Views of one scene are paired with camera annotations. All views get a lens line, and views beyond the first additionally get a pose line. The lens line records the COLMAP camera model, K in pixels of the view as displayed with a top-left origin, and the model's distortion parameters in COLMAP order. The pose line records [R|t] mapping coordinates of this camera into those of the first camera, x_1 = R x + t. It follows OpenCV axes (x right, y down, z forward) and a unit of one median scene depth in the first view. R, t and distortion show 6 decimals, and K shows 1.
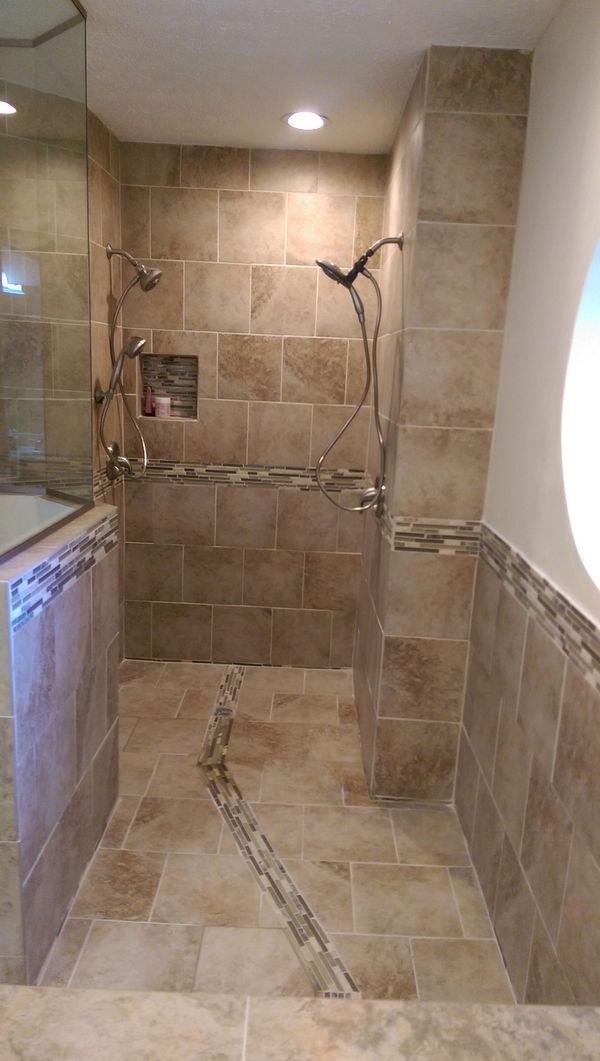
lens RADIAL K [[750.5, 0, 305.3], [0, 750.5, 532.4], [0, 0, 1]] dist [0.087257, -0.117167]
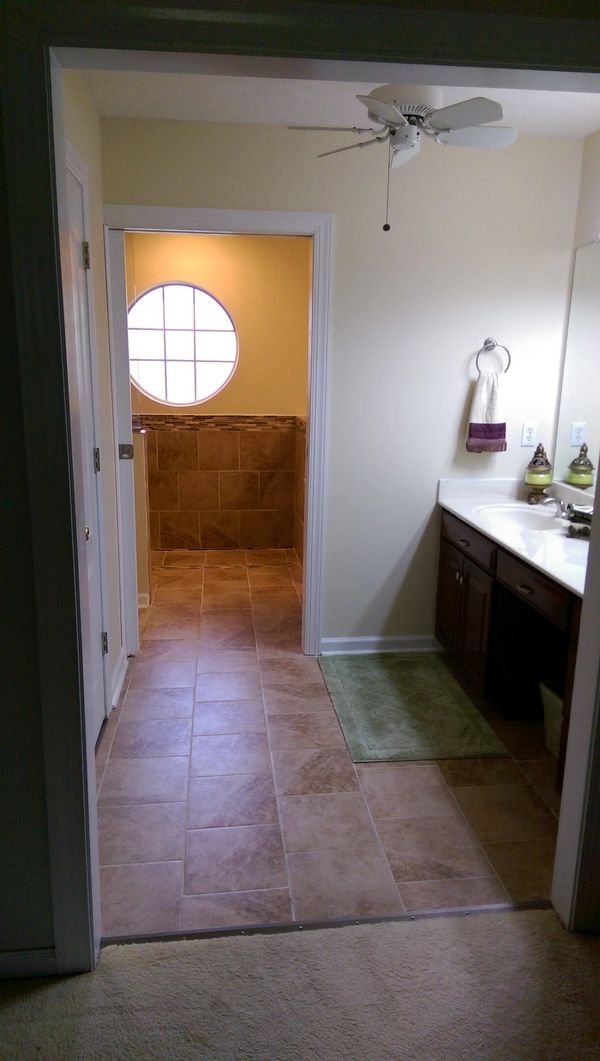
lens RADIAL K [[750.5, 0, 308.2], [0, 750.5, 536.2], [0, 0, 1]] dist [0.087257, -0.117167]
pose [[-0.129504, -0.280757, 0.951002, -1.594632], [0.191538, 0.933932, 0.301800, -0.146679], [-0.972904, 0.221237, -0.067172, 0.339827]]
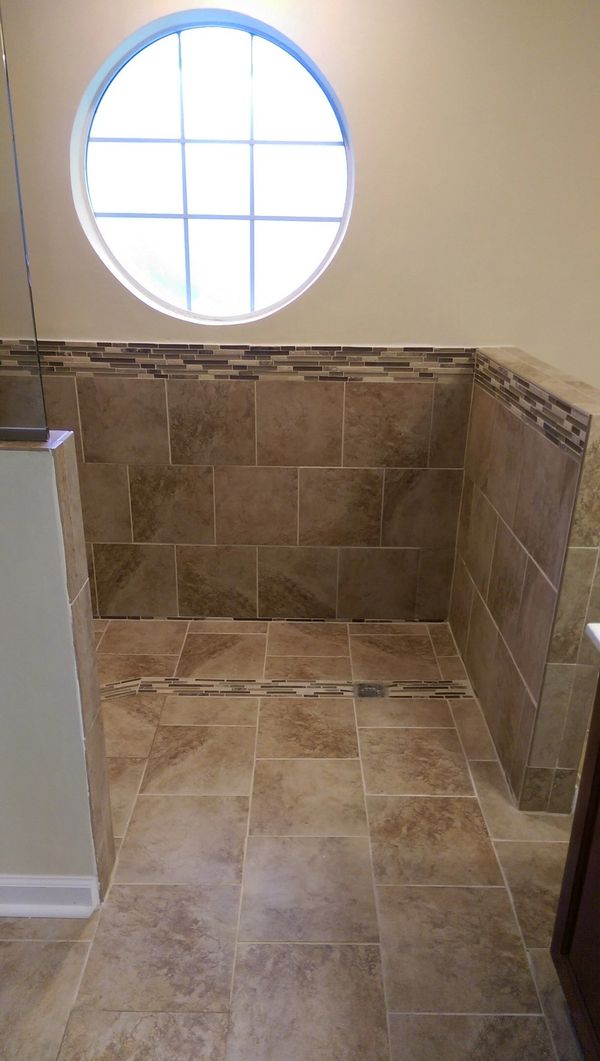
lens RADIAL K [[750.5, 0, 304.2], [0, 750.5, 535.7], [0, 0, 1]] dist [0.087257, -0.117167]
pose [[-0.013944, -0.418948, 0.907903, -0.618805], [0.198749, 0.888713, 0.413145, -0.069206], [-0.979951, 0.186205, 0.070873, 0.341141]]
